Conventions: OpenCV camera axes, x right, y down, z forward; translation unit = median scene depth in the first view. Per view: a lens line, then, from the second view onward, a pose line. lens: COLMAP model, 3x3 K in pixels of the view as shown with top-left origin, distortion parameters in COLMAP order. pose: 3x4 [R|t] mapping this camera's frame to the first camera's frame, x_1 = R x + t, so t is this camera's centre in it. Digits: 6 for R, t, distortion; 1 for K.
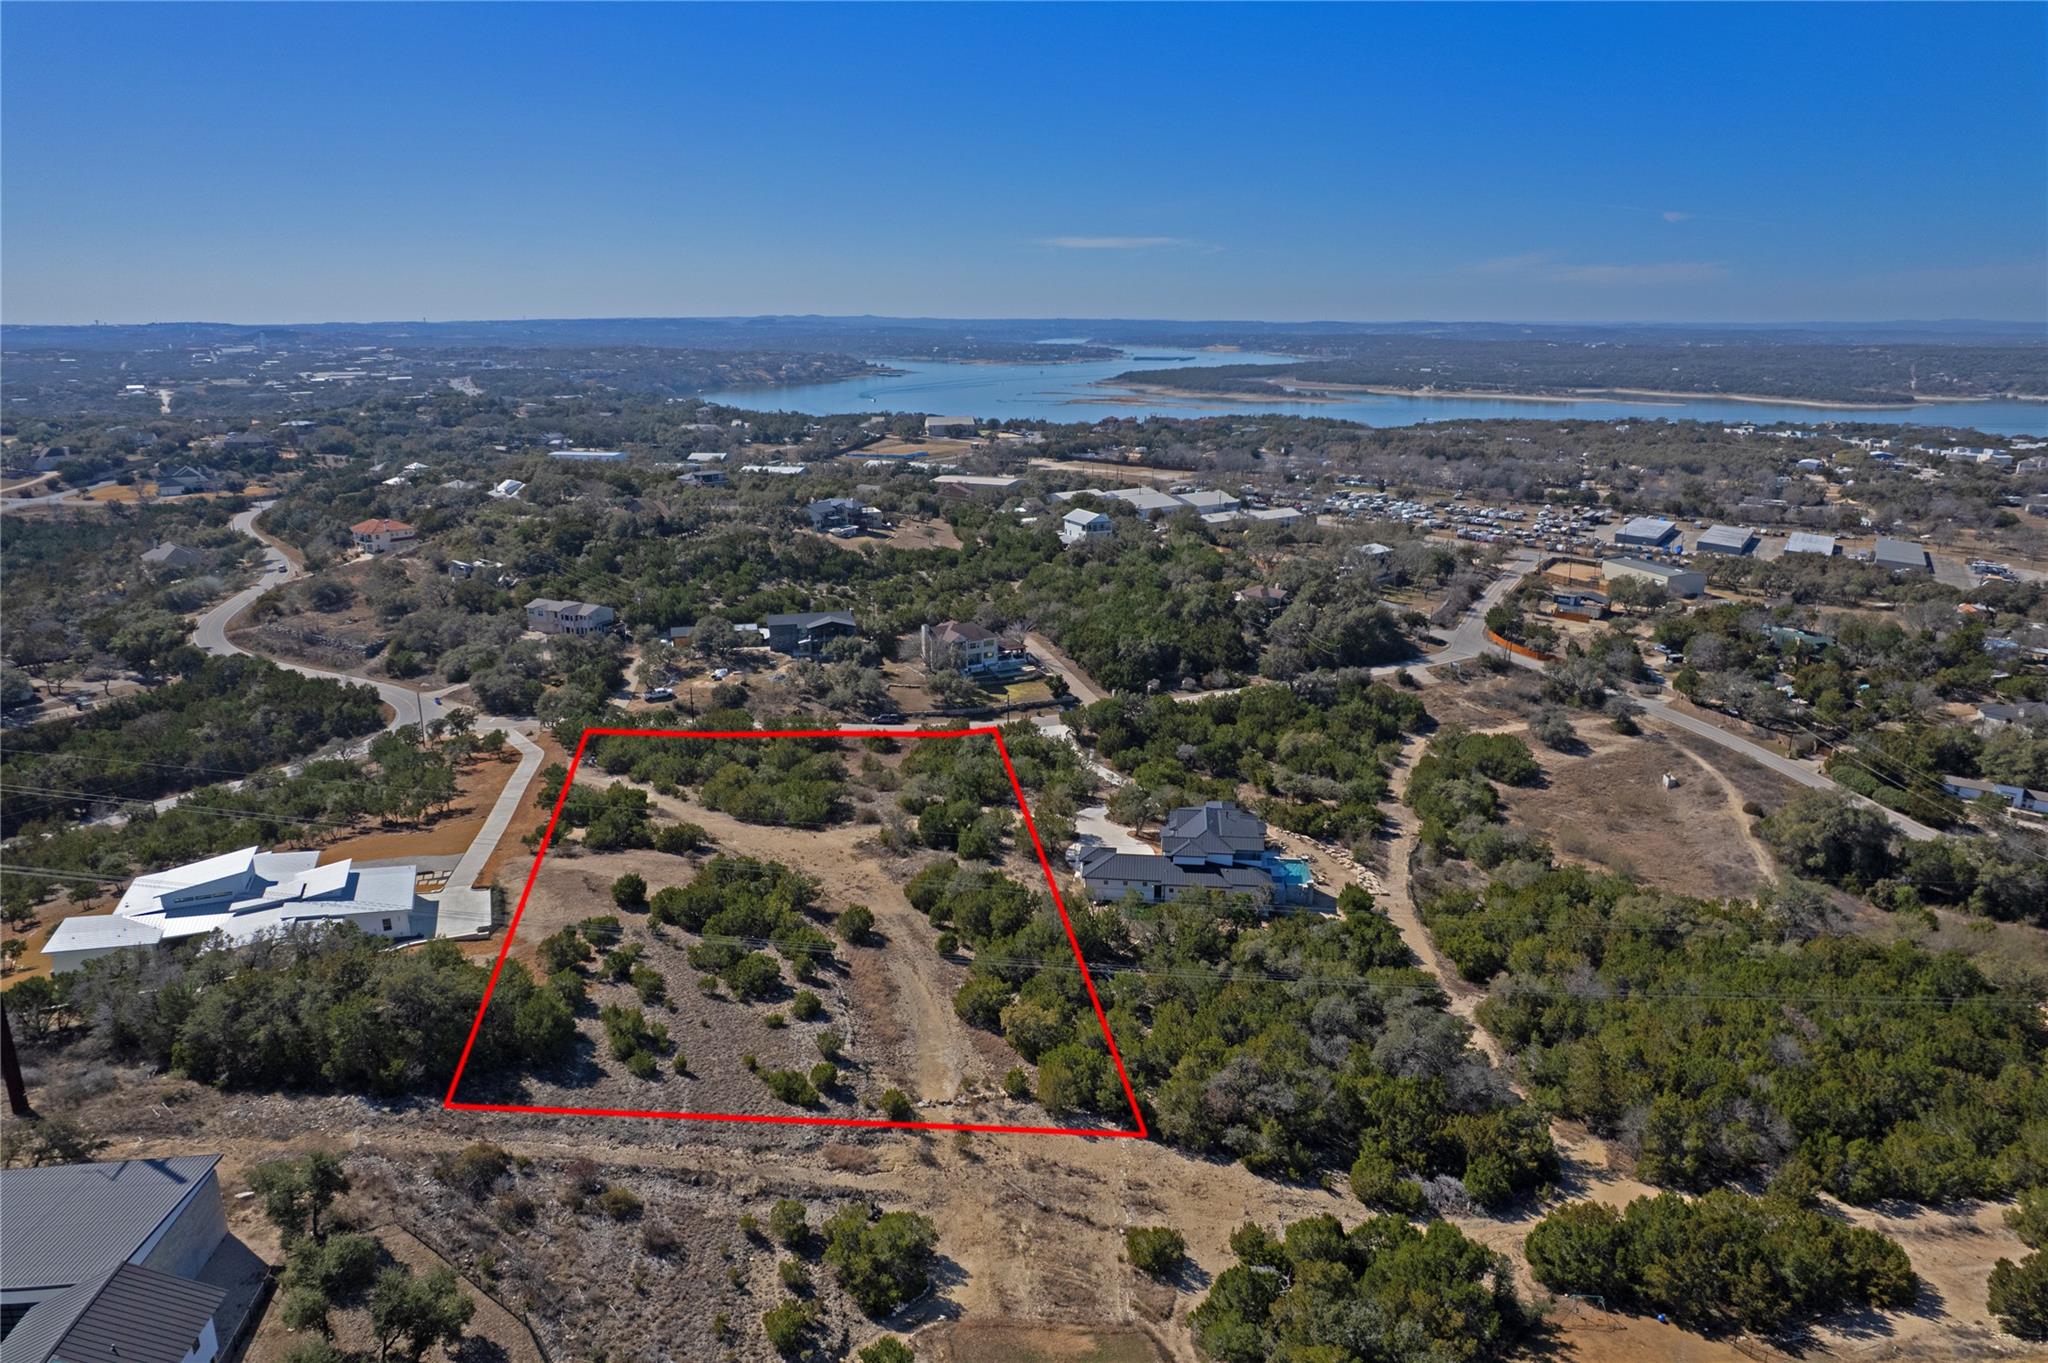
lens RADIAL K [[1308.2, 0, 1023.6], [0, 1308.2, 689.1], [0, 0, 1]] dist [-0.075341, 0.068527]
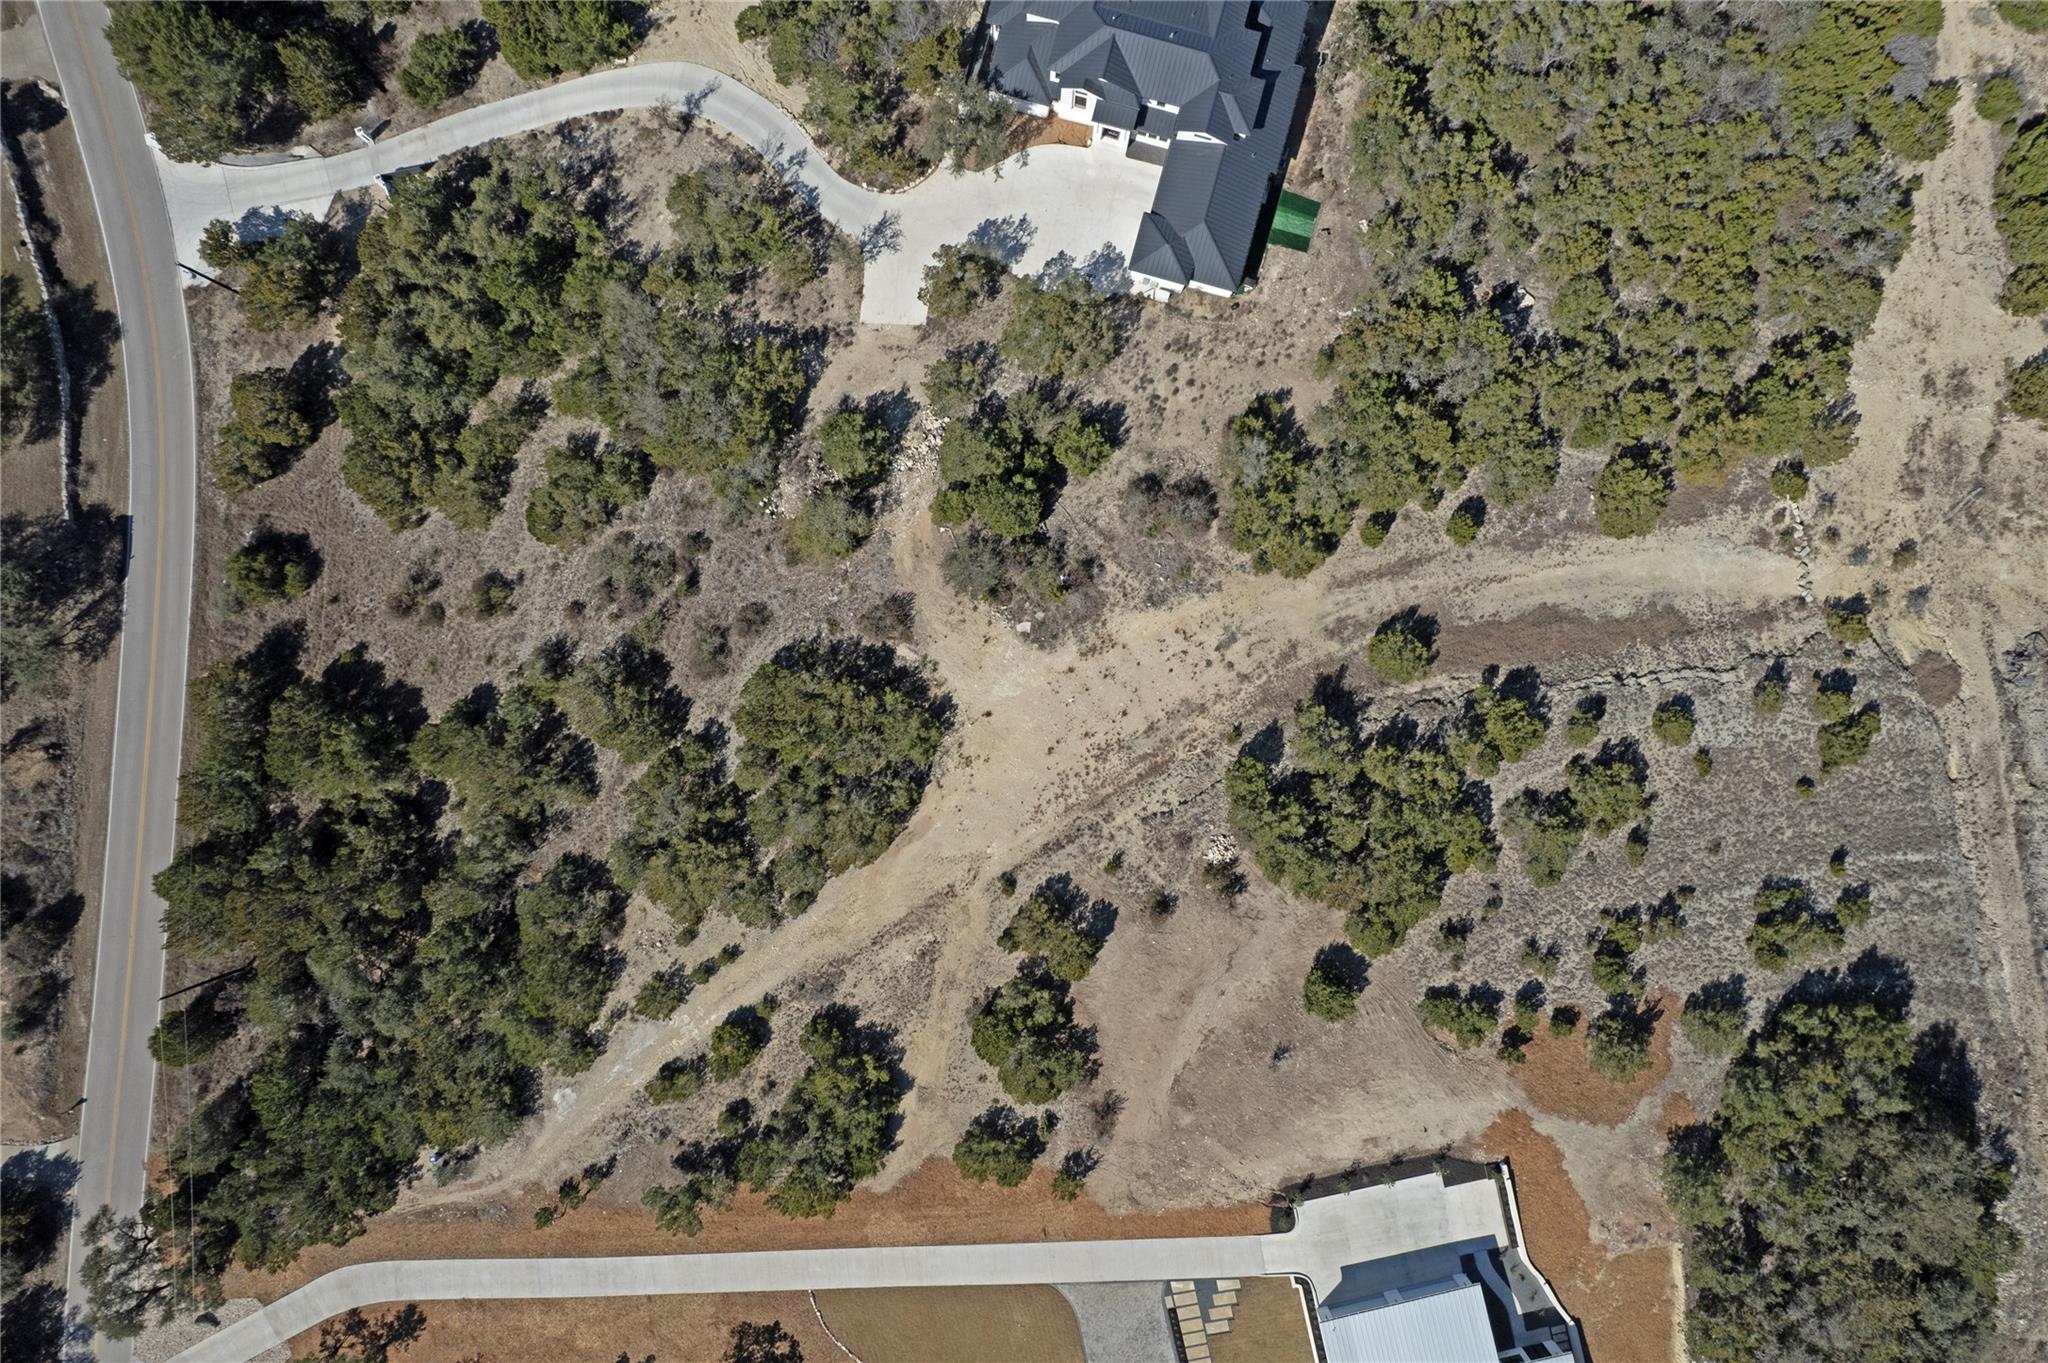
lens RADIAL K [[1305.5, 0, 1023.2], [0, 1305.5, 692.3], [0, 0, 1]] dist [-0.075464, 0.070126]
pose [[0.152174, -0.988207, -0.017010, -0.093914], [0.272577, 0.025419, 0.961798, -0.297899], [-0.950024, -0.150997, 0.273231, 0.564383]]
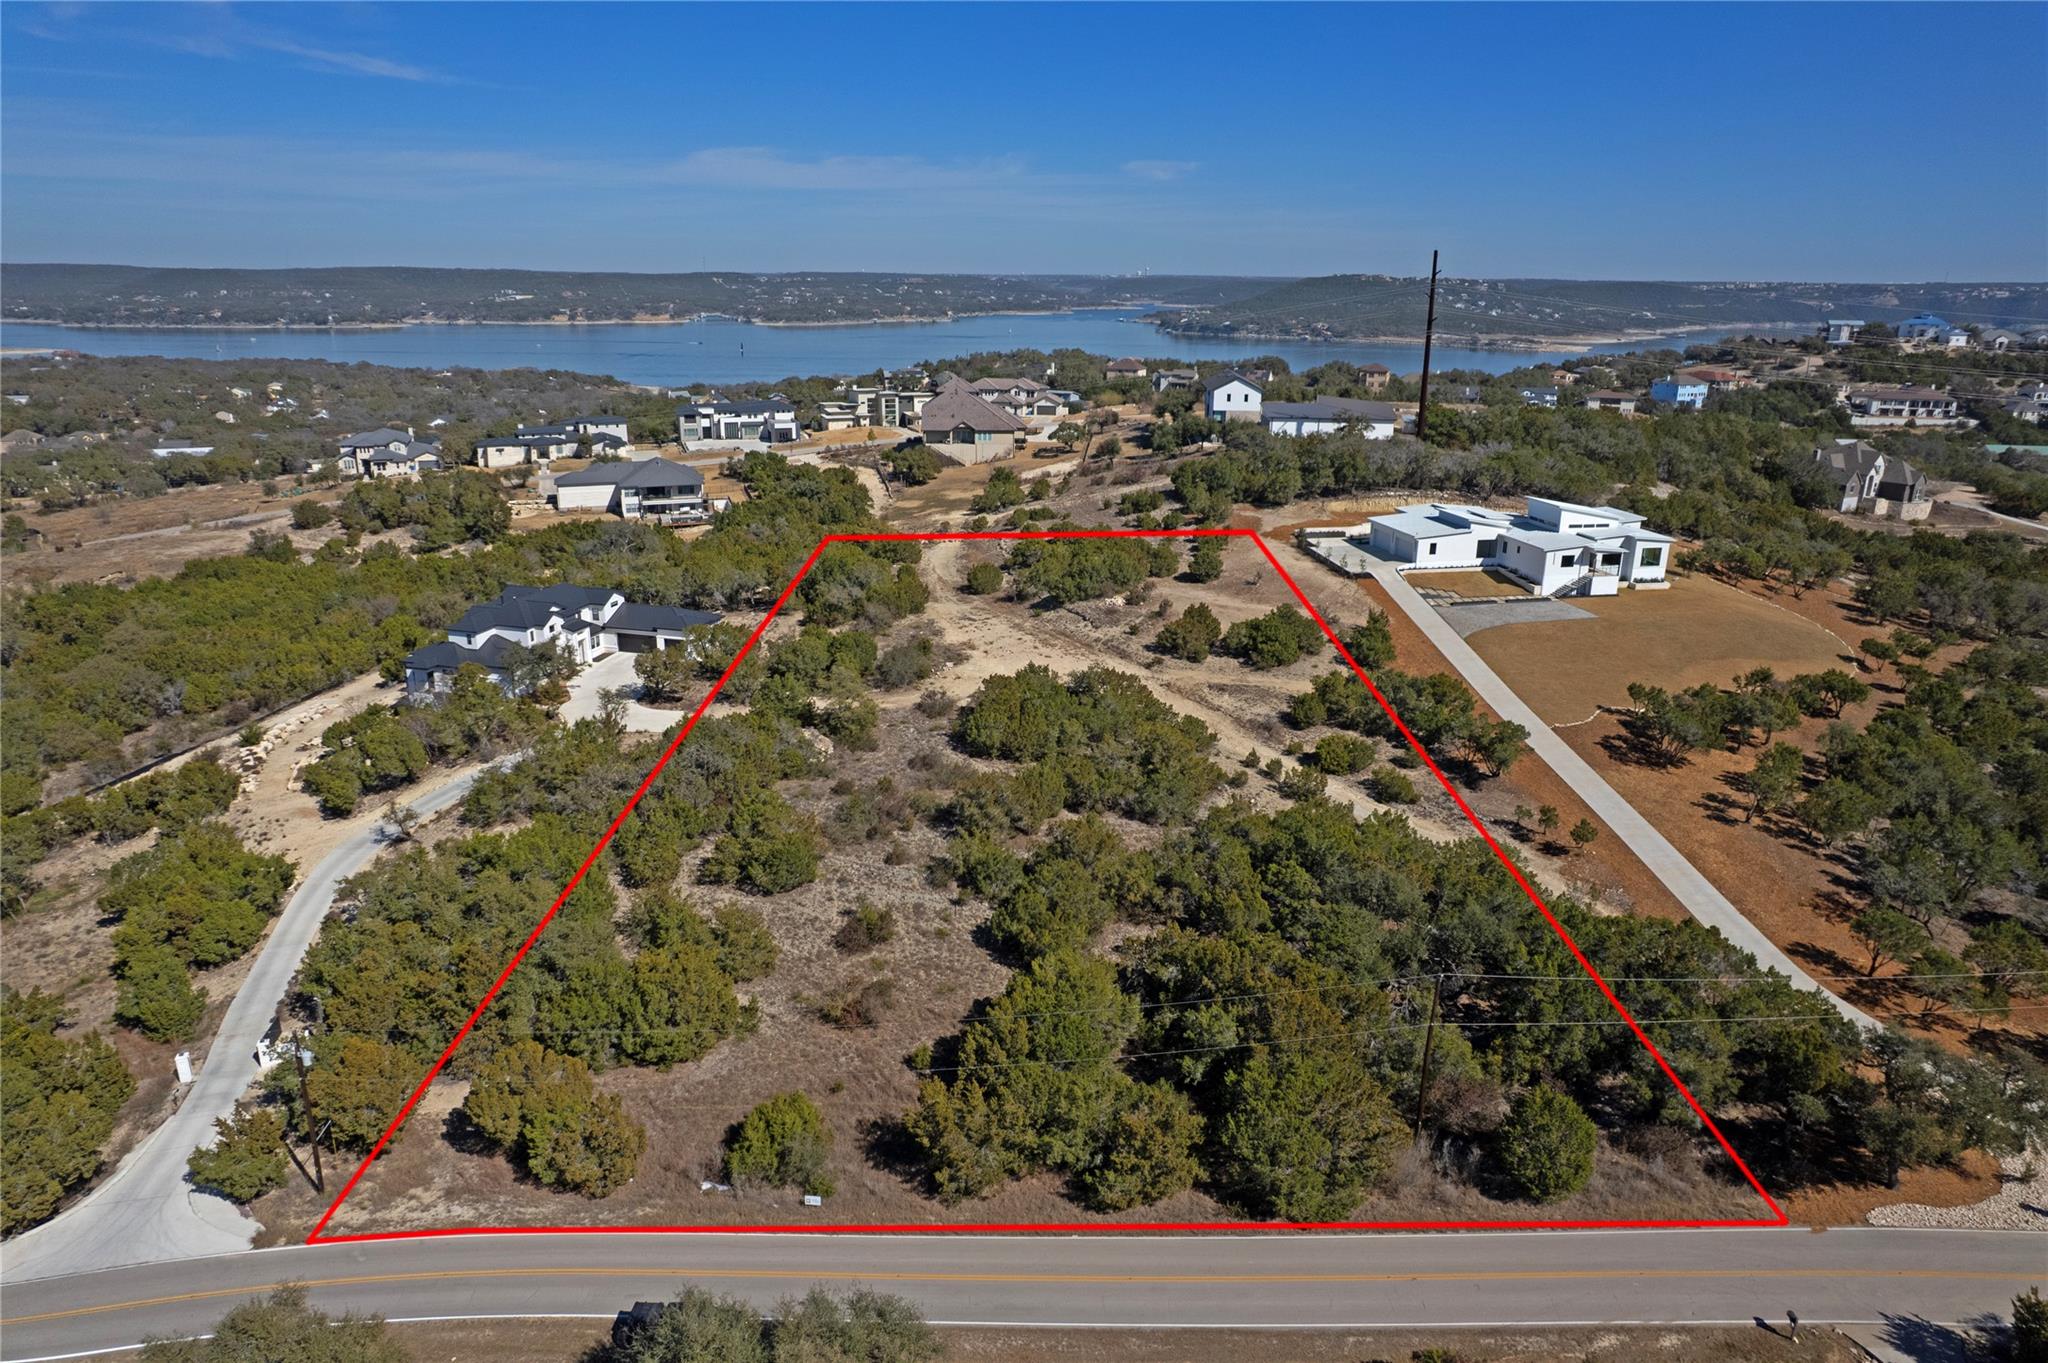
lens RADIAL K [[1305.5, 0, 1023.2], [0, 1305.5, 692.3], [0, 0, 1]] dist [-0.075464, 0.070126]
pose [[-0.985846, -0.056641, 0.157793, -0.187025], [0.040553, 0.832686, 0.552259, -0.184112], [-0.162672, 0.550841, -0.818603, 1.080458]]
